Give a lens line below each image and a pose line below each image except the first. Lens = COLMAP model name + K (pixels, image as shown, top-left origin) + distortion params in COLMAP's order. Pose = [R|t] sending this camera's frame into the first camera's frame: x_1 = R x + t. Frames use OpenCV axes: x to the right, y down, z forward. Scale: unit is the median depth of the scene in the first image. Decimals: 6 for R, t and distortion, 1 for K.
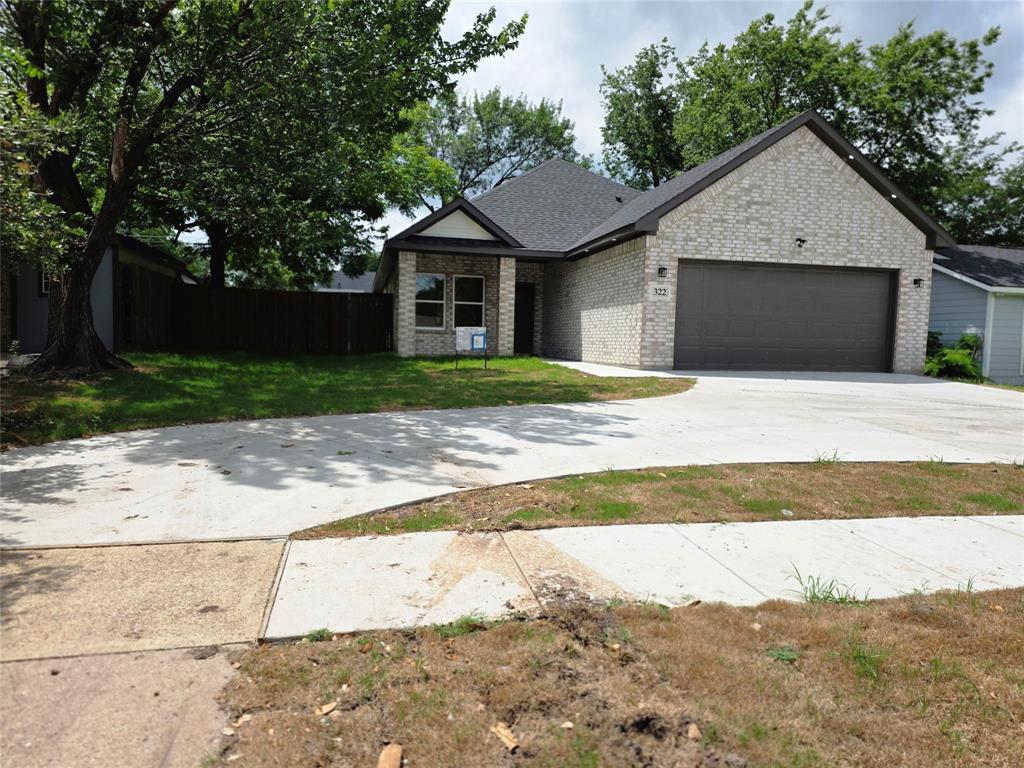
lens RADIAL K [[678.3, 0, 510.4], [0, 678.3, 381.2], [0, 0, 1]] dist [0.097303, -0.078945]
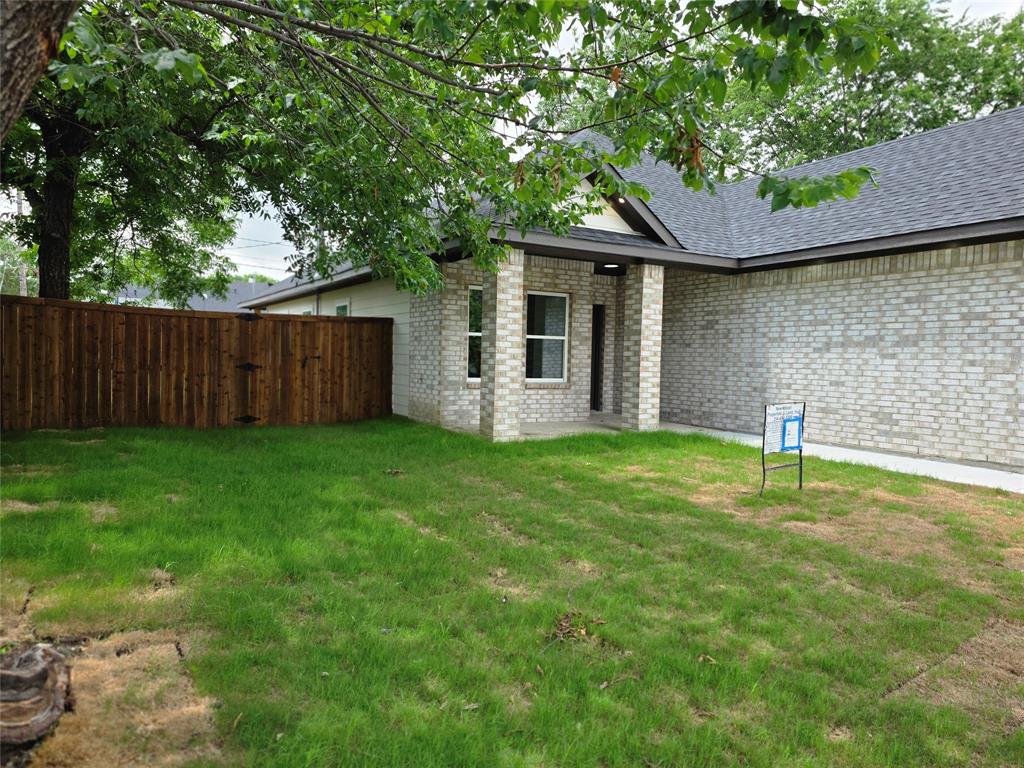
lens RADIAL K [[678.3, 0, 510.4], [0, 678.3, 381.2], [0, 0, 1]] dist [0.097303, -0.078945]
pose [[0.946087, -0.017543, 0.323437, -0.317323], [0.022877, 0.999658, -0.012695, -0.074951], [-0.323104, 0.019410, 0.946165, 0.475061]]
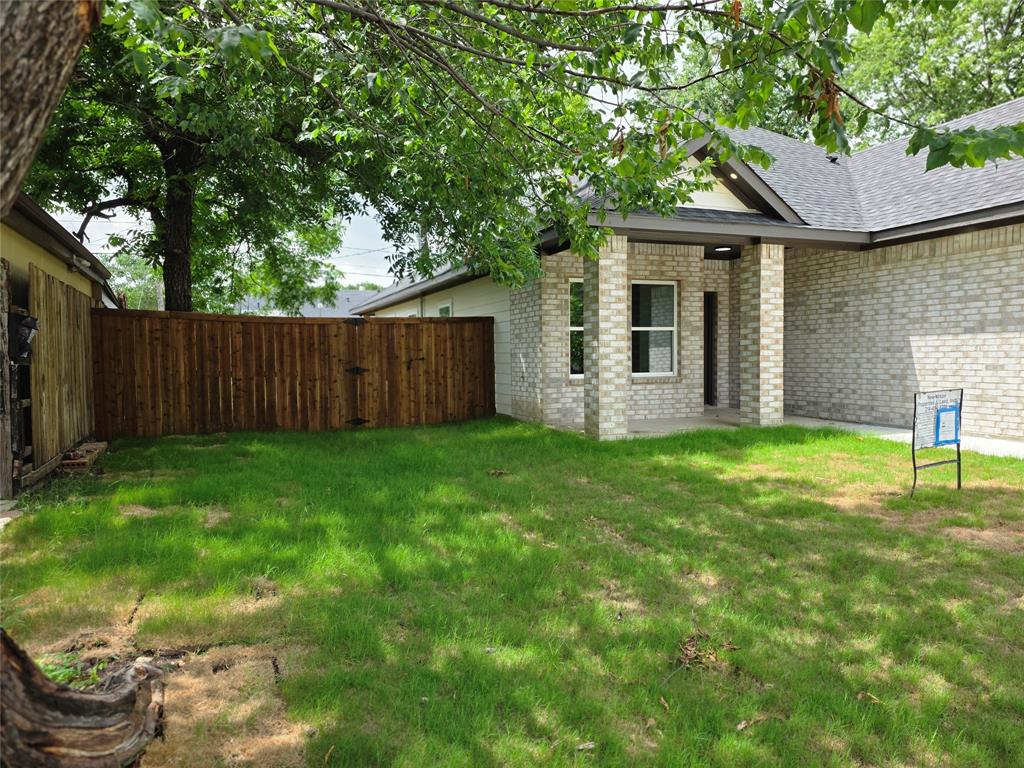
lens RADIAL K [[678.3, 0, 510.4], [0, 678.3, 381.2], [0, 0, 1]] dist [0.097303, -0.078945]
pose [[0.983237, -0.048206, 0.175844, -0.310966], [0.051792, 0.998532, -0.015855, -0.074000], [-0.174821, 0.024696, 0.984290, 0.496332]]
